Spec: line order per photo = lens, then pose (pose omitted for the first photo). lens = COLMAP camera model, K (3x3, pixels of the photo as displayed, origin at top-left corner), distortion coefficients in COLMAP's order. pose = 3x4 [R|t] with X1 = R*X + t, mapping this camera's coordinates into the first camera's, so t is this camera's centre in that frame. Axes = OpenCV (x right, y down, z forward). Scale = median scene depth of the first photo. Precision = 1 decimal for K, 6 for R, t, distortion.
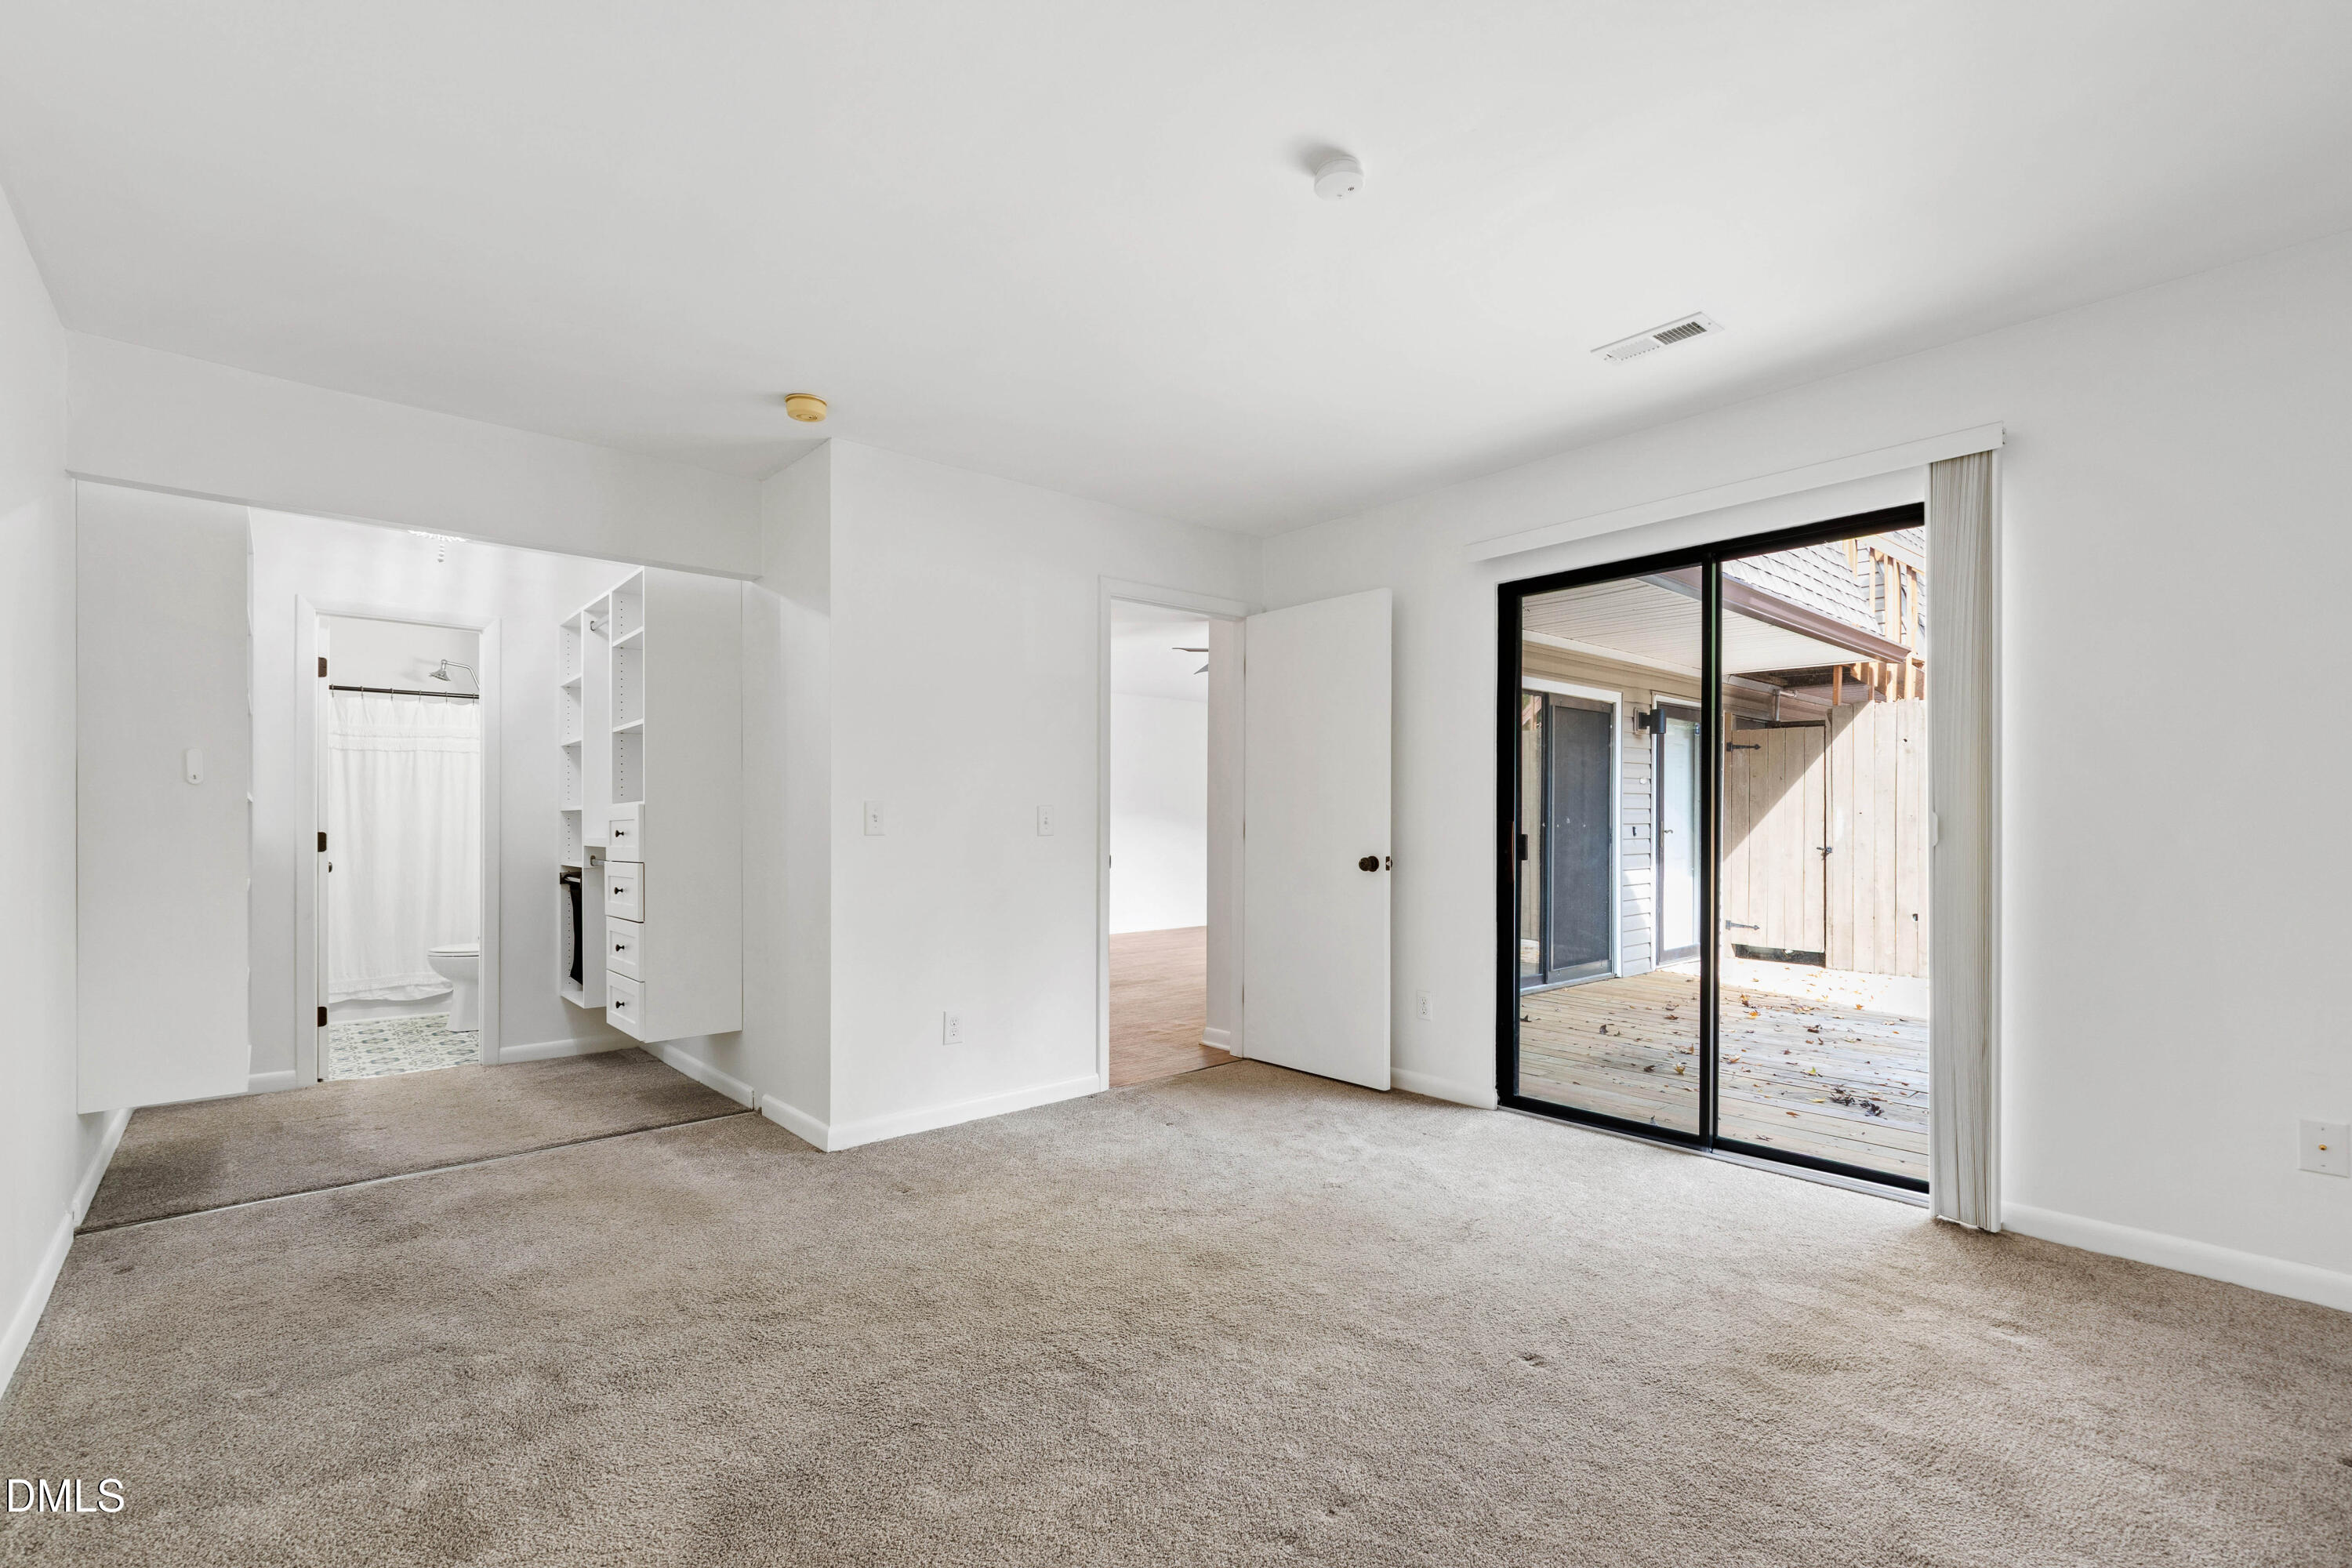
lens RADIAL K [[1069.2, 0, 1178.0], [0, 1069.2, 812.1], [0, 0, 1]] dist [0.000185, -0.000211]
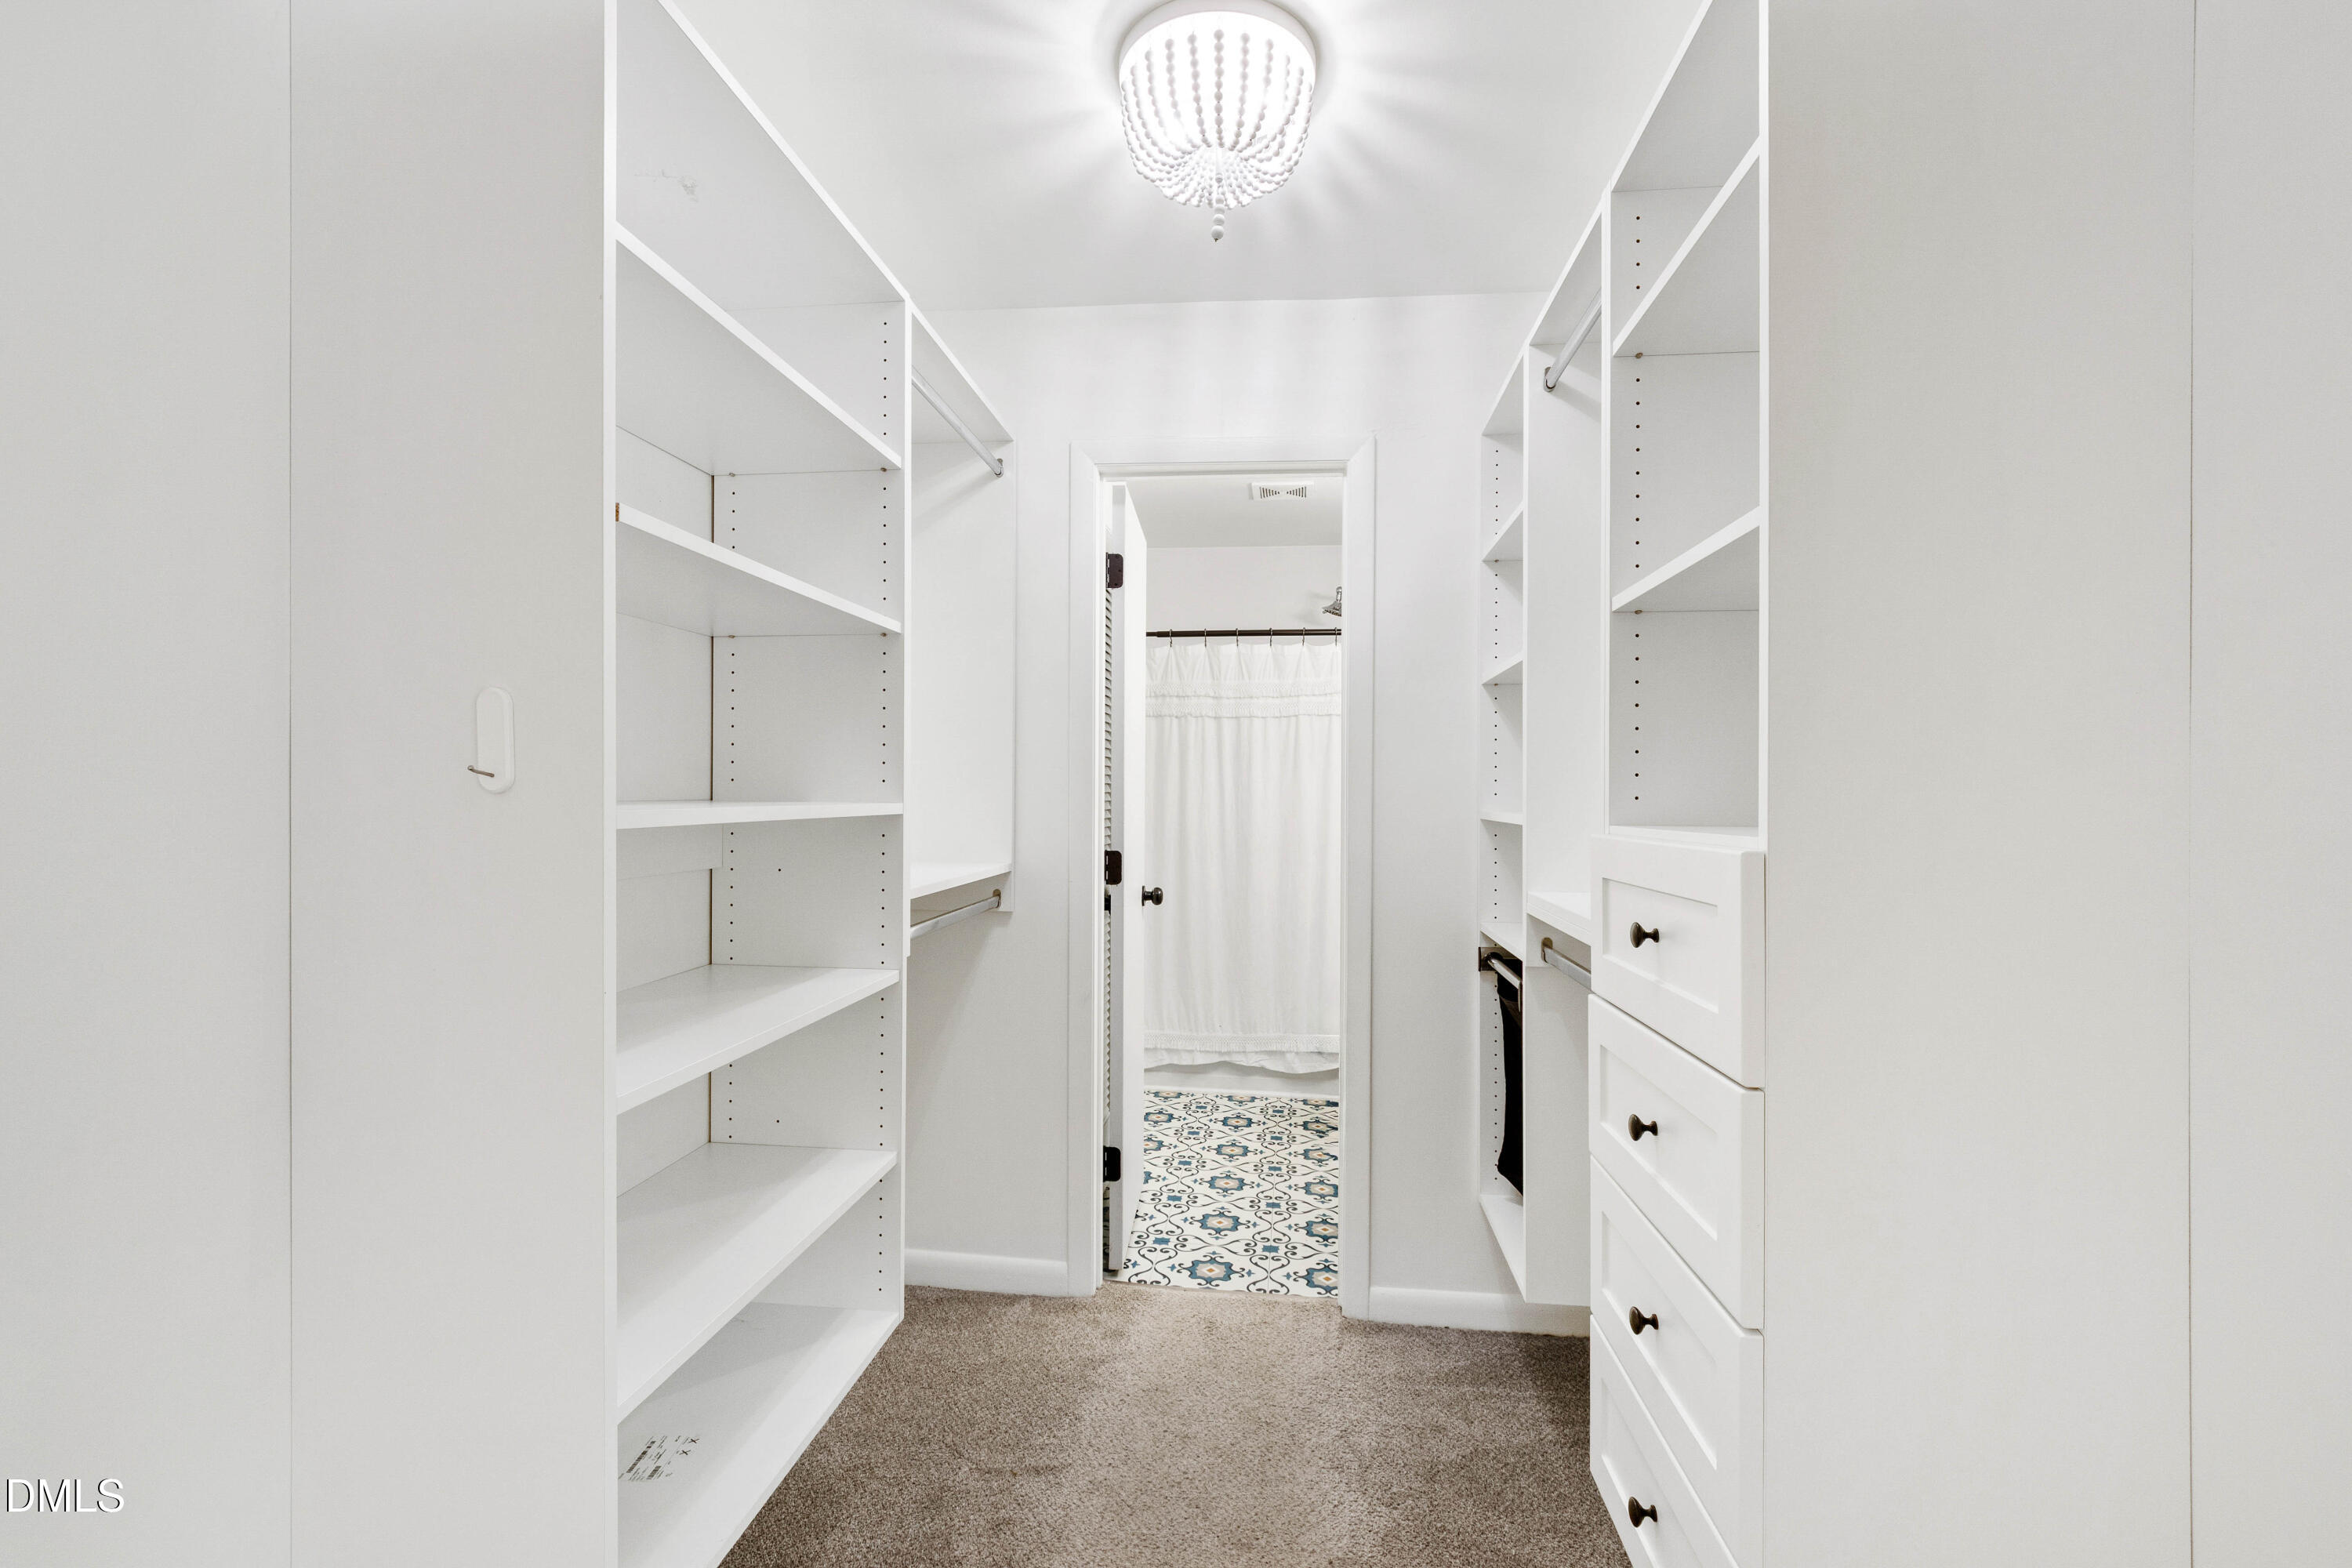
lens RADIAL K [[1008.6, 0, 1176.0], [0, 1008.6, 784.0], [0, 0, 1]] dist [0.001742, 0.000006]
pose [[0.674145, 0.005006, -0.738582, -0.335628], [-0.000825, 0.999982, 0.006024, -0.019860], [0.738599, -0.003452, 0.674136, 0.594372]]
